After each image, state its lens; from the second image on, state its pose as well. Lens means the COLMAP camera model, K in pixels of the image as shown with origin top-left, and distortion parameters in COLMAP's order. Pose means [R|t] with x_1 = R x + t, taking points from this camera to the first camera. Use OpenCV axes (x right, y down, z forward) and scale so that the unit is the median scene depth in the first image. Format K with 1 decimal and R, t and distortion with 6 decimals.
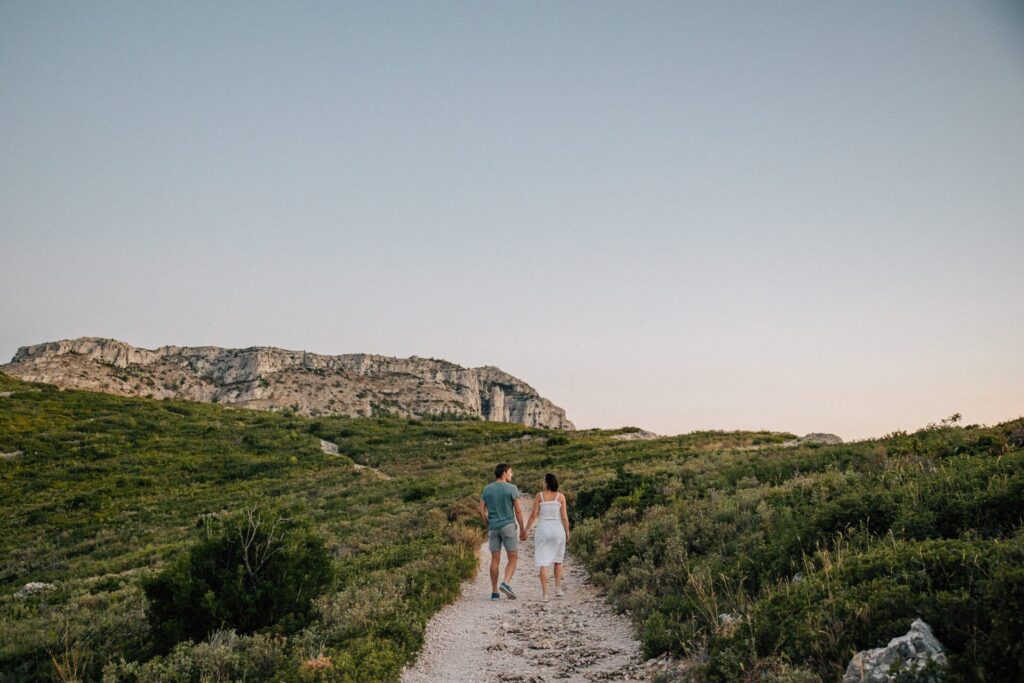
lens RADIAL K [[1459.5, 0, 509.9], [0, 1459.5, 360.8], [0, 0, 1]] dist [0.006001, 0.076395]
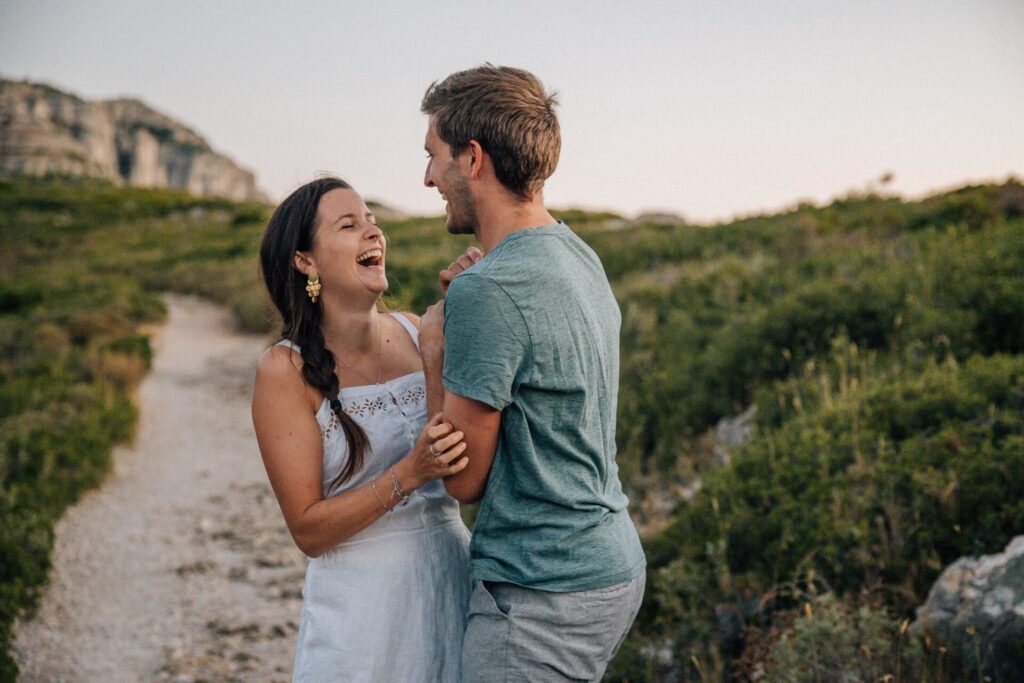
lens RADIAL K [[1438.9, 0, 512.1], [0, 1438.9, 369.1], [0, 0, 1]] dist [0.141890, -0.057474]
pose [[0.955053, -0.013472, 0.296128, -0.052805], [-0.019023, 0.994122, 0.106577, 0.059958], [-0.295823, -0.107420, 0.949184, 0.438111]]
